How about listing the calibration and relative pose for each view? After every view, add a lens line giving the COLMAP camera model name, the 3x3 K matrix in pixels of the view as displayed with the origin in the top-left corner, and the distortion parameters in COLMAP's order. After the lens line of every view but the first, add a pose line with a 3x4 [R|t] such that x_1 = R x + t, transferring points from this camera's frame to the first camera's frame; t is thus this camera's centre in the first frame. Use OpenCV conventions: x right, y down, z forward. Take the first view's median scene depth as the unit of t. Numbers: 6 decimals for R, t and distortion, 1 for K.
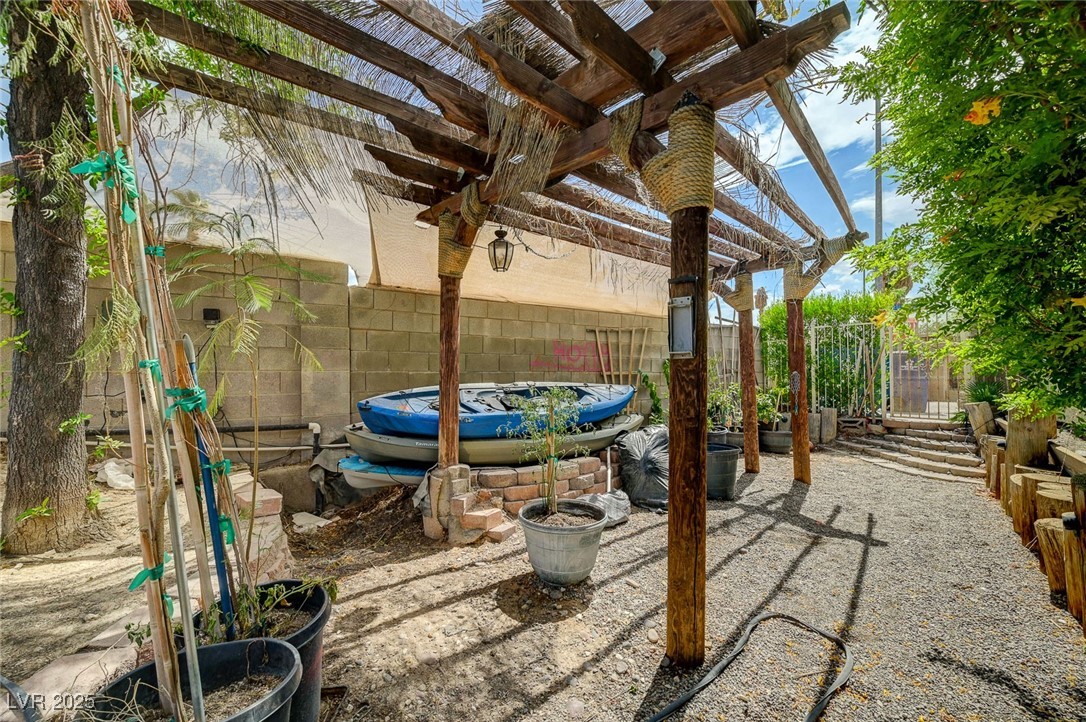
lens RADIAL K [[426.6, 0, 543.9], [0, 426.6, 364.3], [0, 0, 1]] dist [0.000305, 0.000336]
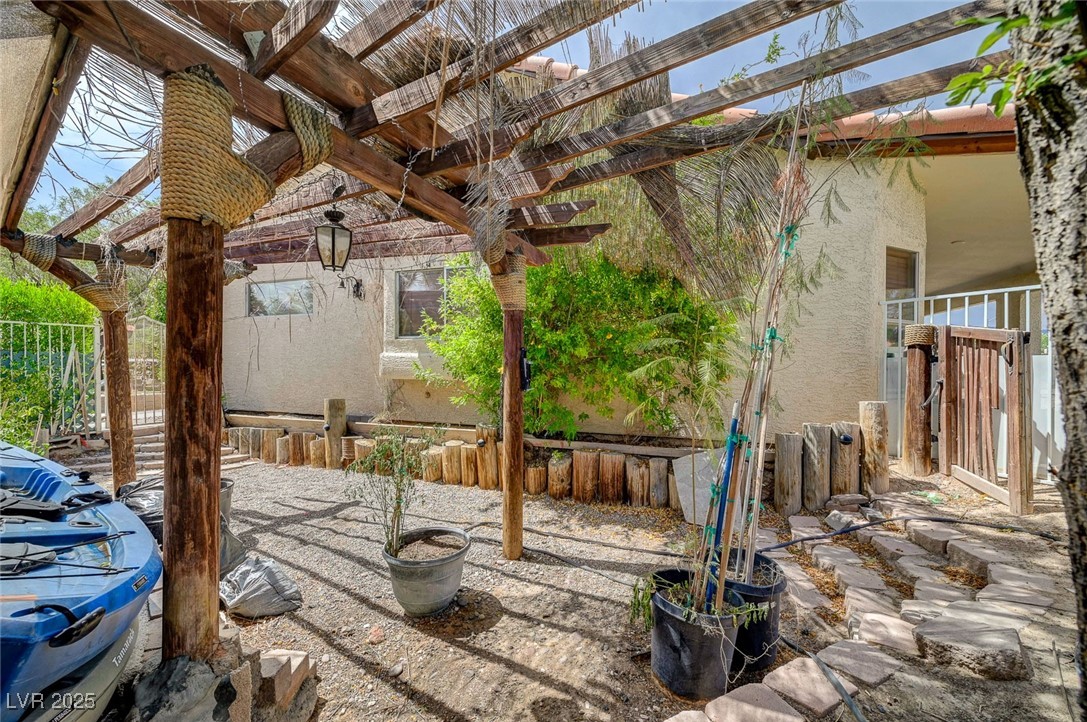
lens RADIAL K [[427.0, 0, 544.4], [0, 427.0, 364.3], [0, 0, 1]] dist [0.000305, 0.000336]
pose [[-0.339990, -0.000688, 0.940429, -0.796683], [-0.021129, 0.999753, -0.006908, -0.063016], [-0.940192, -0.022219, -0.339921, 0.854181]]
